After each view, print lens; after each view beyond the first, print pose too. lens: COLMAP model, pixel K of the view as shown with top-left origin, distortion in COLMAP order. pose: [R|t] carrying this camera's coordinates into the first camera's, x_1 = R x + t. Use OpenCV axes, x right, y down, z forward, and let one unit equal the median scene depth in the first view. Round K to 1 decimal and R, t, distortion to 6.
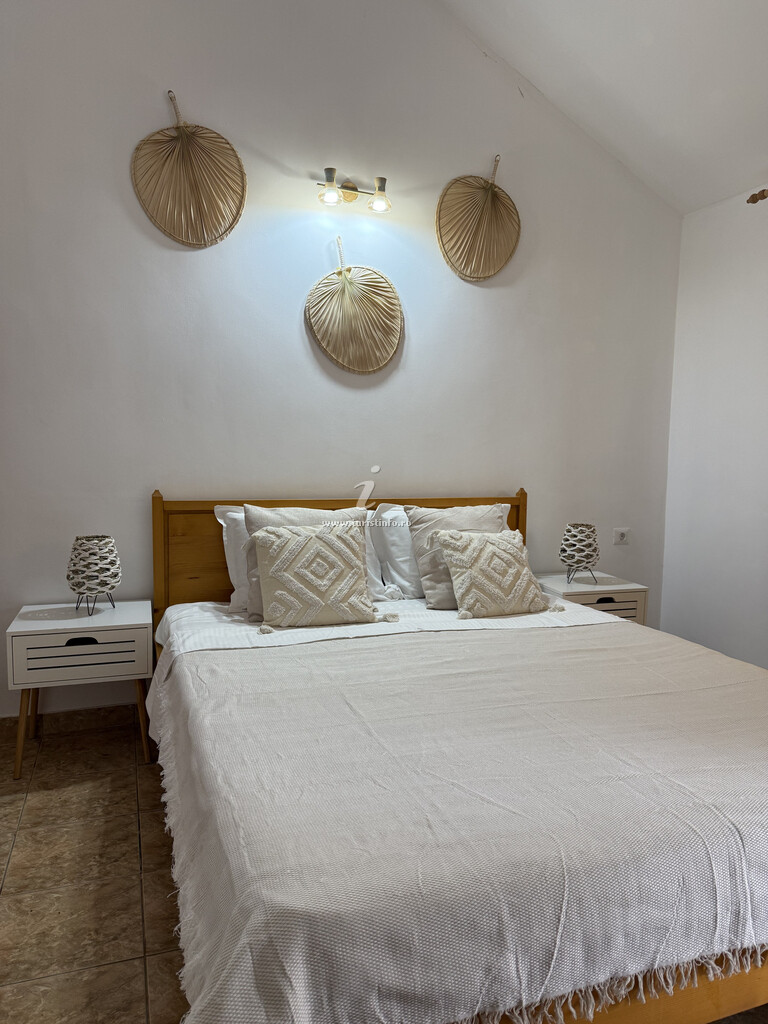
lens RADIAL K [[728.7, 0, 392.8], [0, 728.7, 518.5], [0, 0, 1]] dist [0.048545, -0.059562]
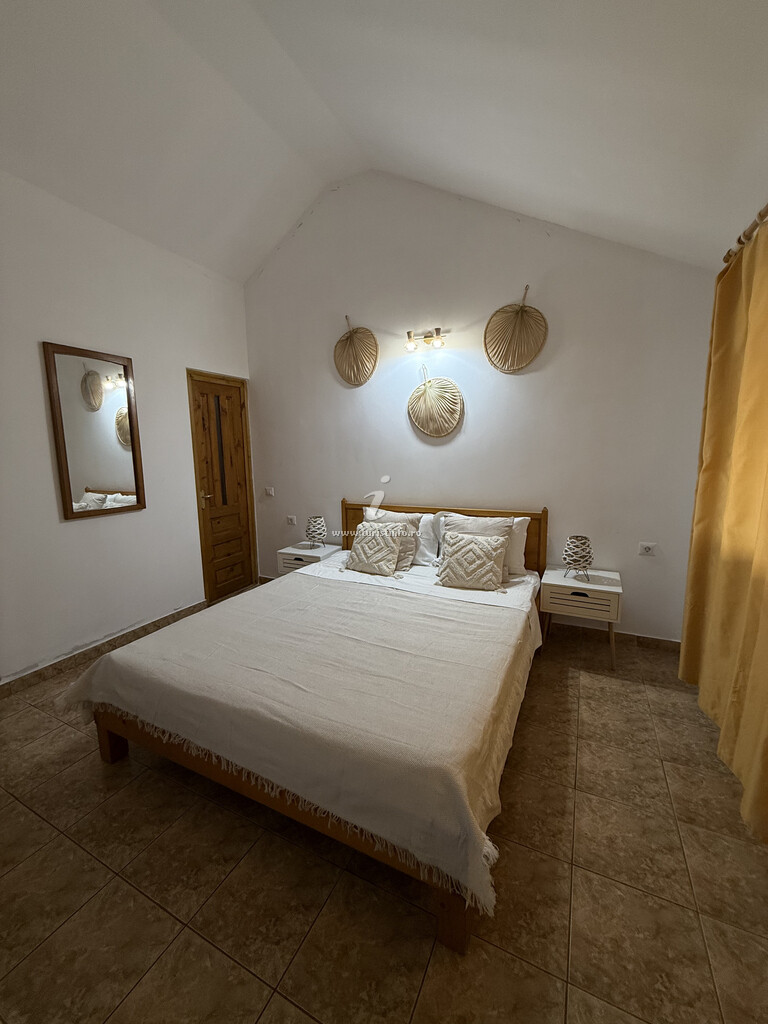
lens RADIAL K [[413.6, 0, 381.5], [0, 413.6, 511.7], [0, 0, 1]] dist [-0.006424, 0.001170]
pose [[0.676186, 0.084252, -0.731897, 0.702851], [-0.042233, 0.996239, 0.075663, -0.102079], [0.735519, -0.020252, 0.677201, 0.241411]]
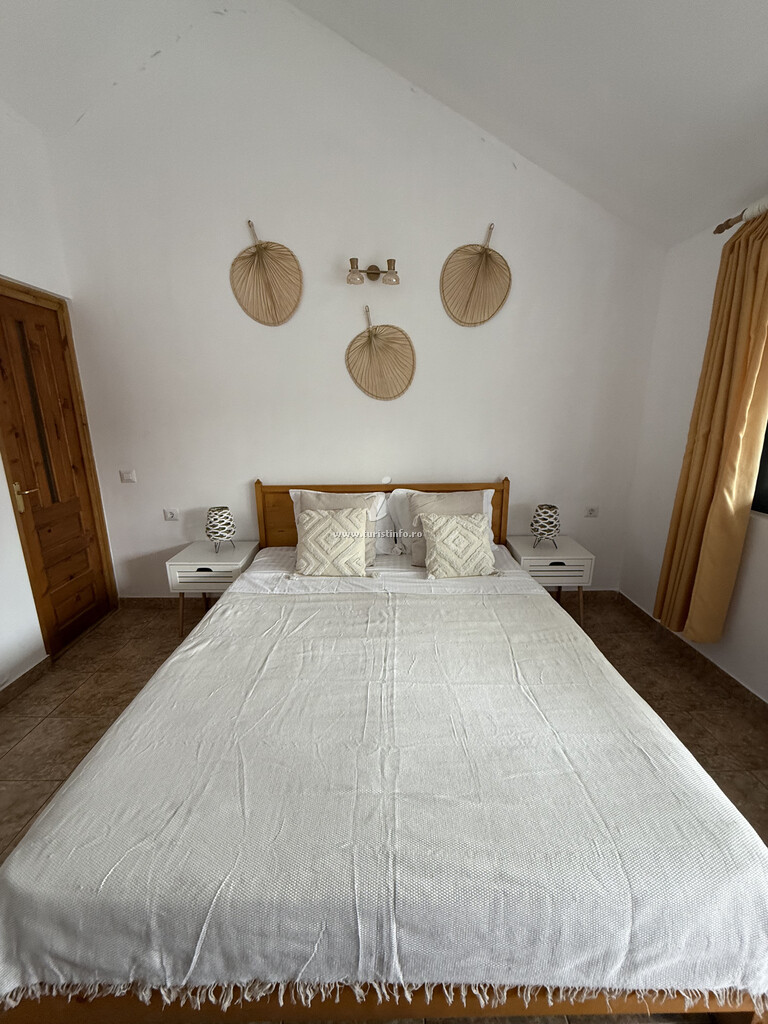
lens RADIAL K [[413.6, 0, 386.2], [0, 413.6, 511.4], [0, 0, 1]] dist [-0.006424, 0.001170]
pose [[0.939114, 0.061401, -0.338075, 0.289144], [-0.010424, 0.988543, 0.150582, -0.116697], [0.343448, -0.137890, 0.928994, 0.219411]]
